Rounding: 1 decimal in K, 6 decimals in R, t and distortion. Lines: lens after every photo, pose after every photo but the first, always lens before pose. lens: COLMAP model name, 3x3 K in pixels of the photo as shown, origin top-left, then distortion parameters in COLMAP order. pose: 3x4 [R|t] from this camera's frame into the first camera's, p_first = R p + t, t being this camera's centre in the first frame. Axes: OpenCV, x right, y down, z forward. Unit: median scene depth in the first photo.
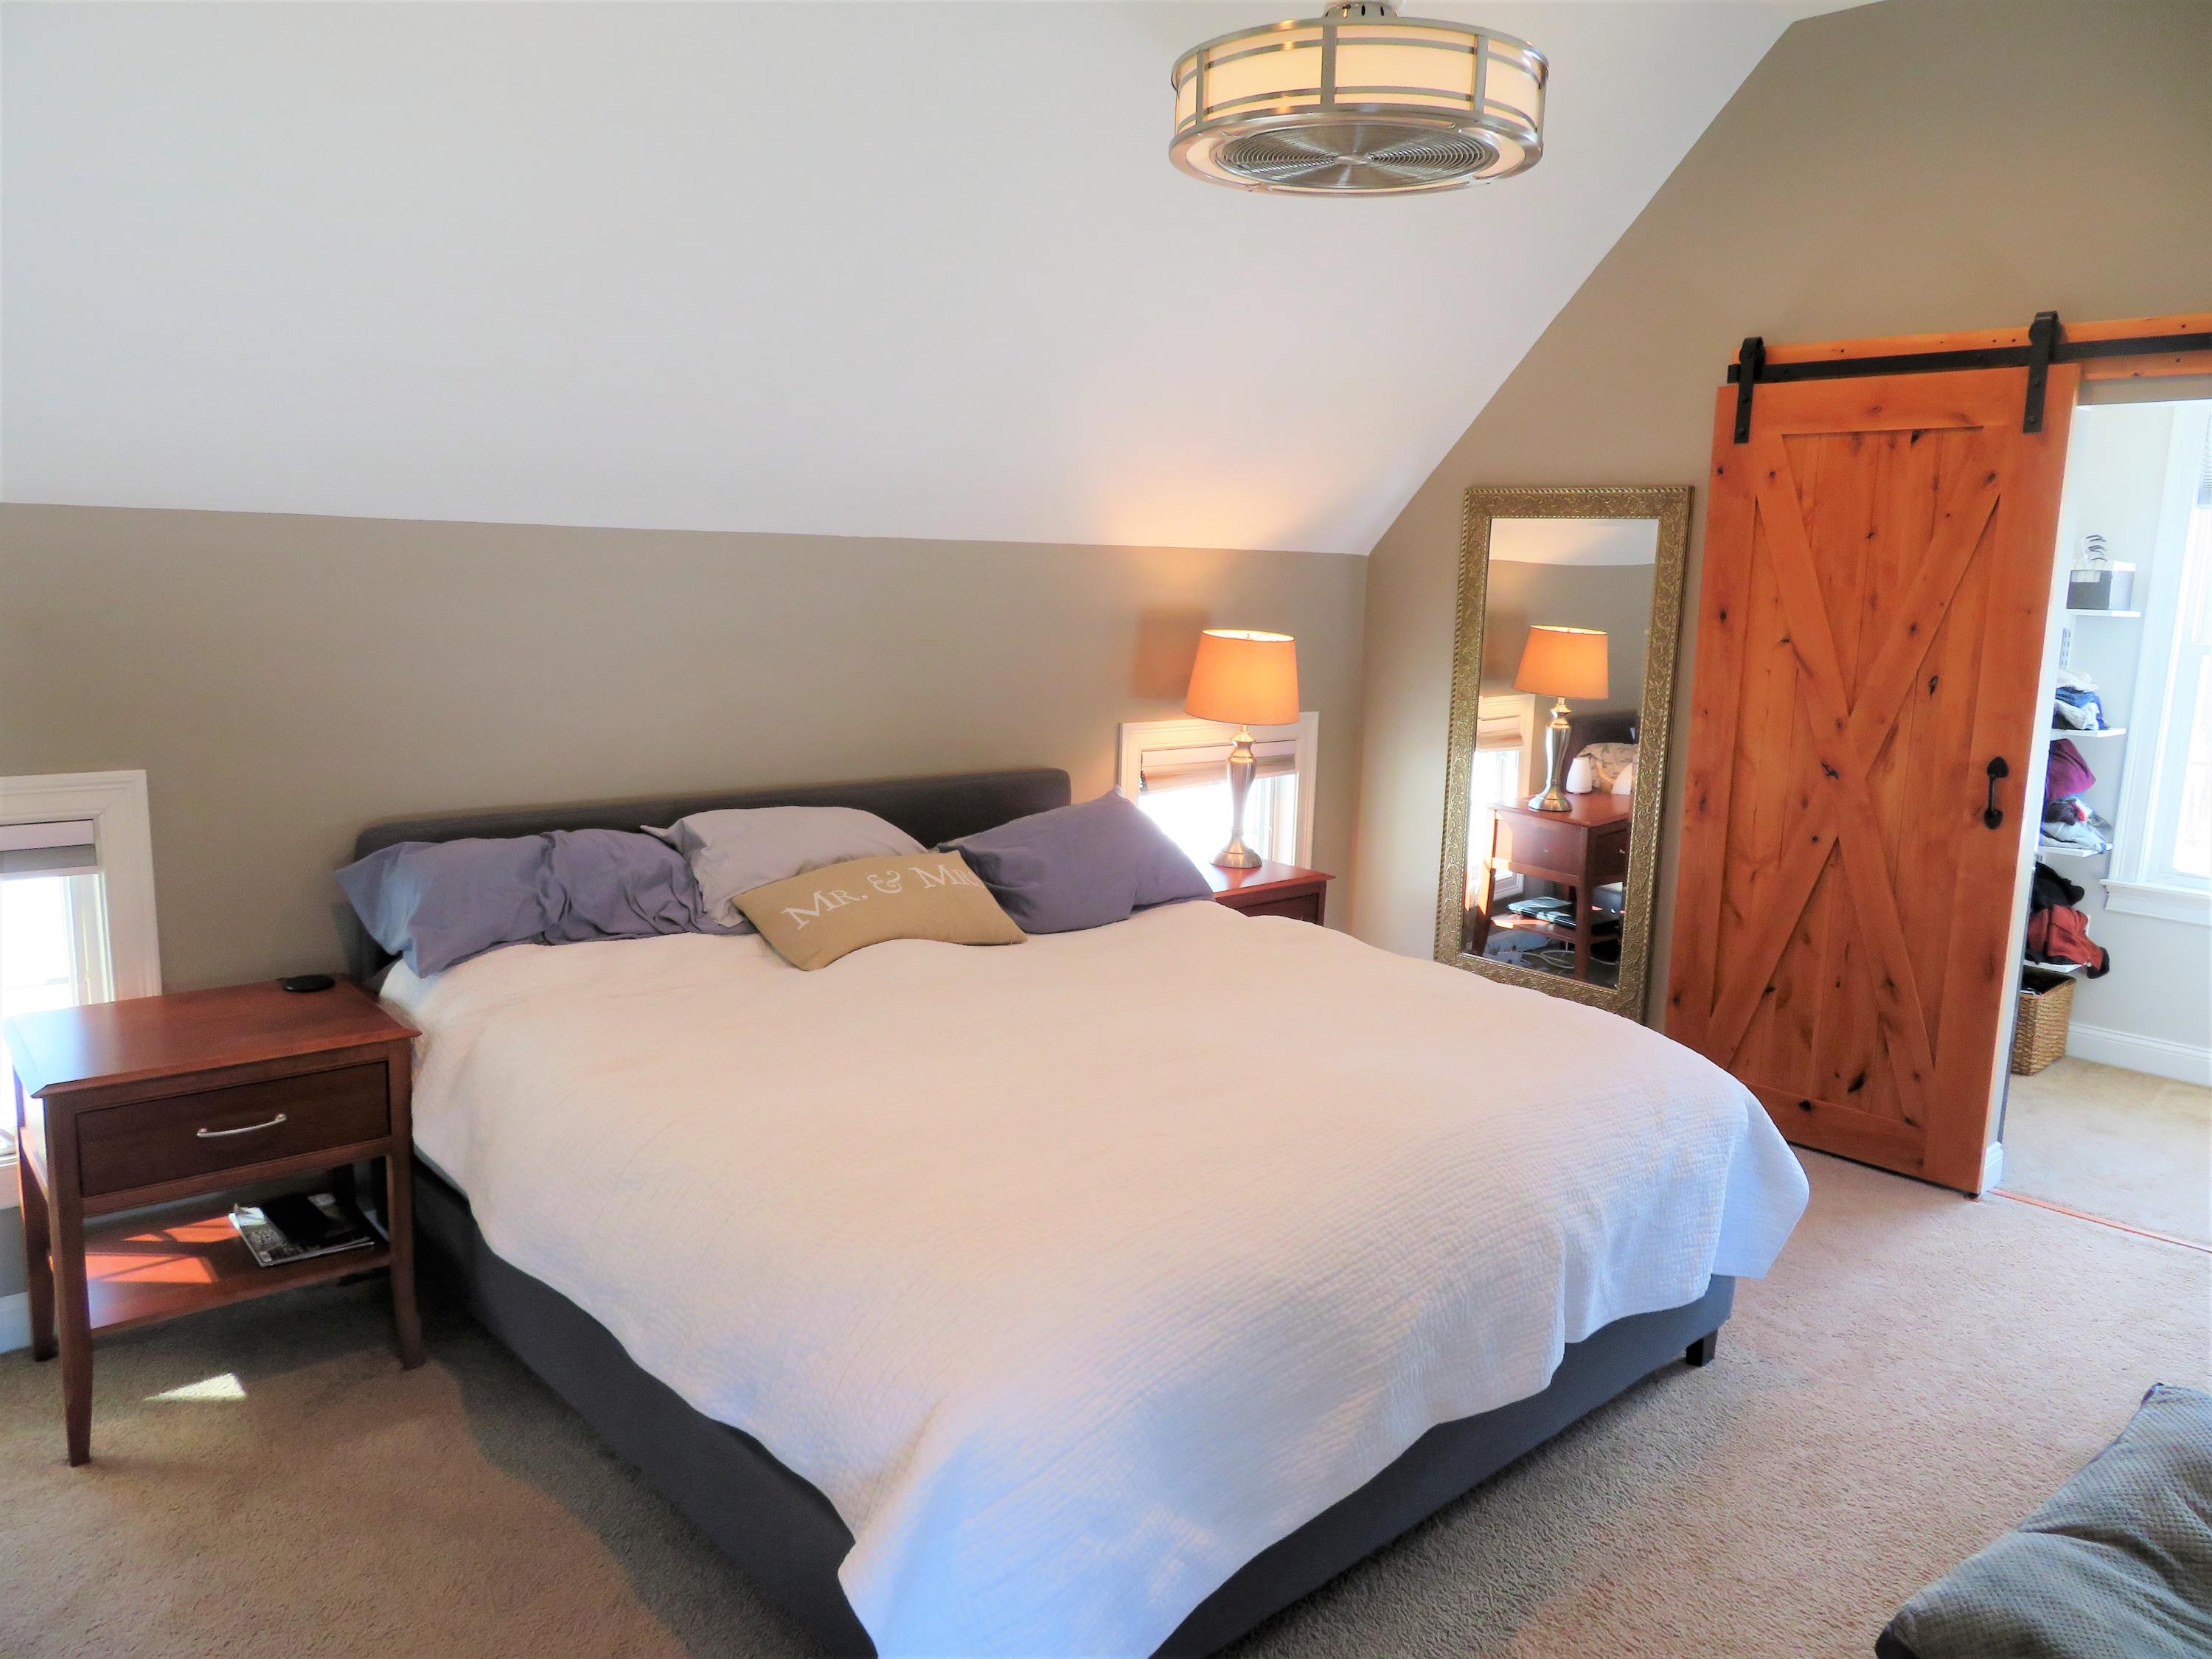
lens RADIAL K [[1681.8, 0, 1102.4], [0, 1681.8, 845.2], [0, 0, 1]] dist [0.006304, -0.001934]
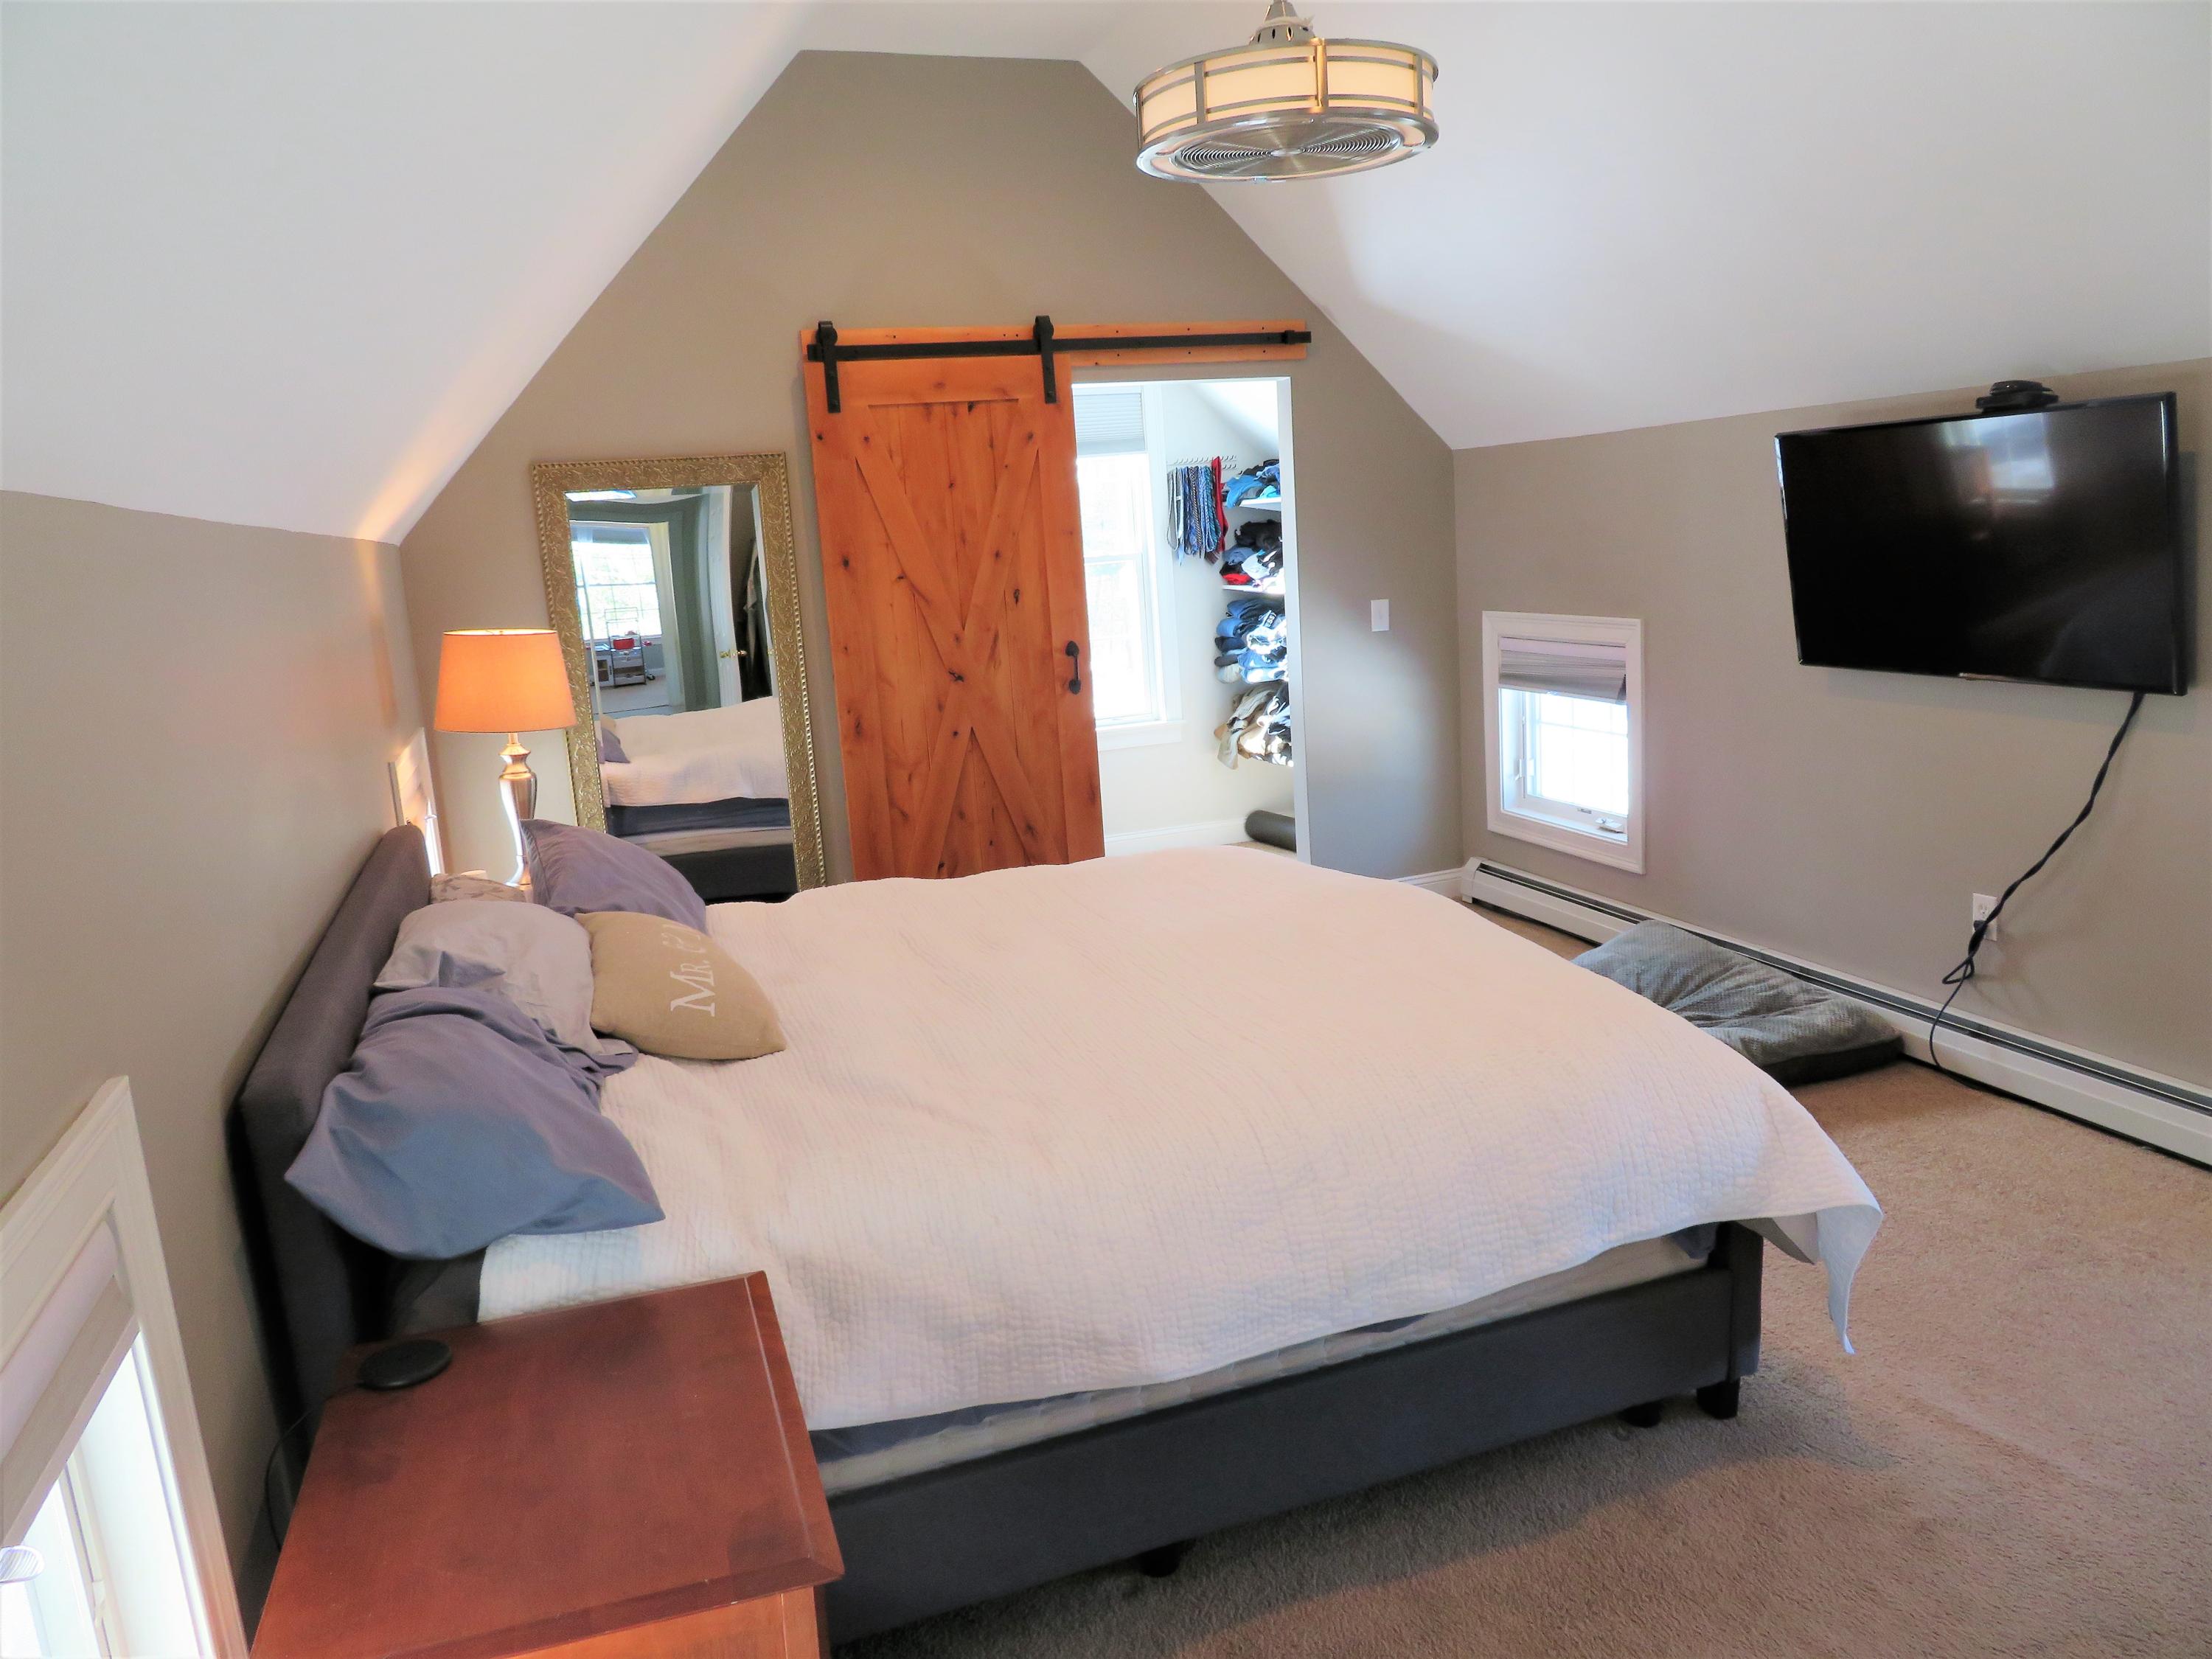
lens RADIAL K [[1567.6, 0, 1106.1], [0, 1567.6, 813.4], [0, 0, 1]] dist [-0.010022, 0.002904]
pose [[0.357913, -0.215546, 0.908536, -0.614462], [0.236700, 0.962155, 0.135021, -0.079162], [-0.903256, 0.166725, 0.395388, 0.474984]]
